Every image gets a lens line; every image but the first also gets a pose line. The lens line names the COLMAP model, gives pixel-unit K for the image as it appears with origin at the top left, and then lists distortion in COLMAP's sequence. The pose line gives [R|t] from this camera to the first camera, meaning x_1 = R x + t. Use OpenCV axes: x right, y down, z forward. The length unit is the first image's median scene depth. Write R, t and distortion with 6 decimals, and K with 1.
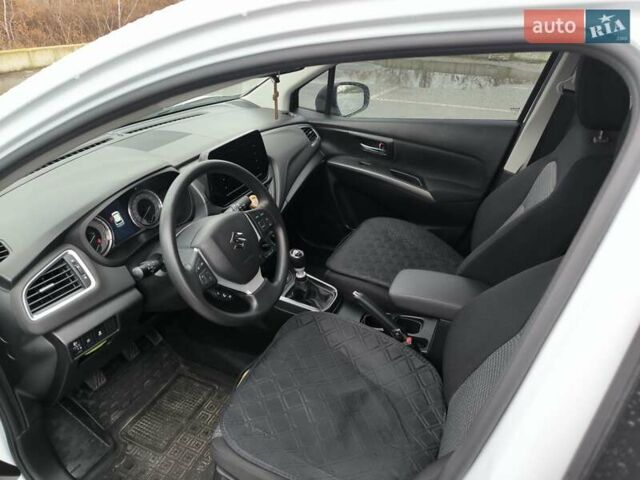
lens RADIAL K [[453.1, 0, 322.0], [0, 453.1, 227.8], [0, 0, 1]] dist [0.023234, -0.003128]
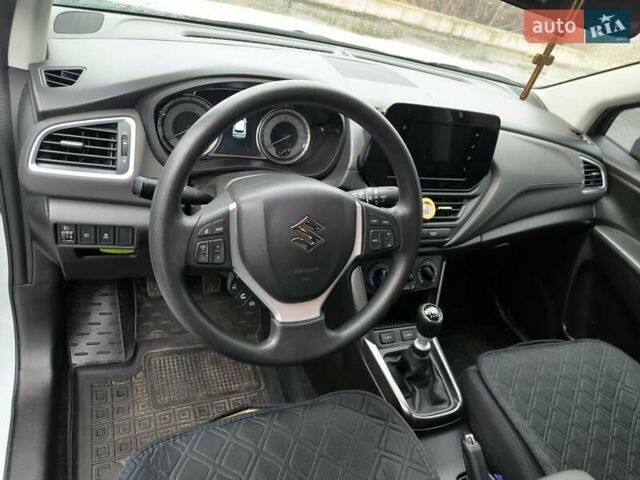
lens RADIAL K [[453.1, 0, 322.0], [0, 453.1, 227.8], [0, 0, 1]] dist [0.023234, -0.003128]
pose [[0.700277, 0.533557, -0.474267, 0.069570], [-0.532362, 0.832938, 0.151011, -0.053812], [0.475608, 0.146732, 0.867333, 0.366179]]
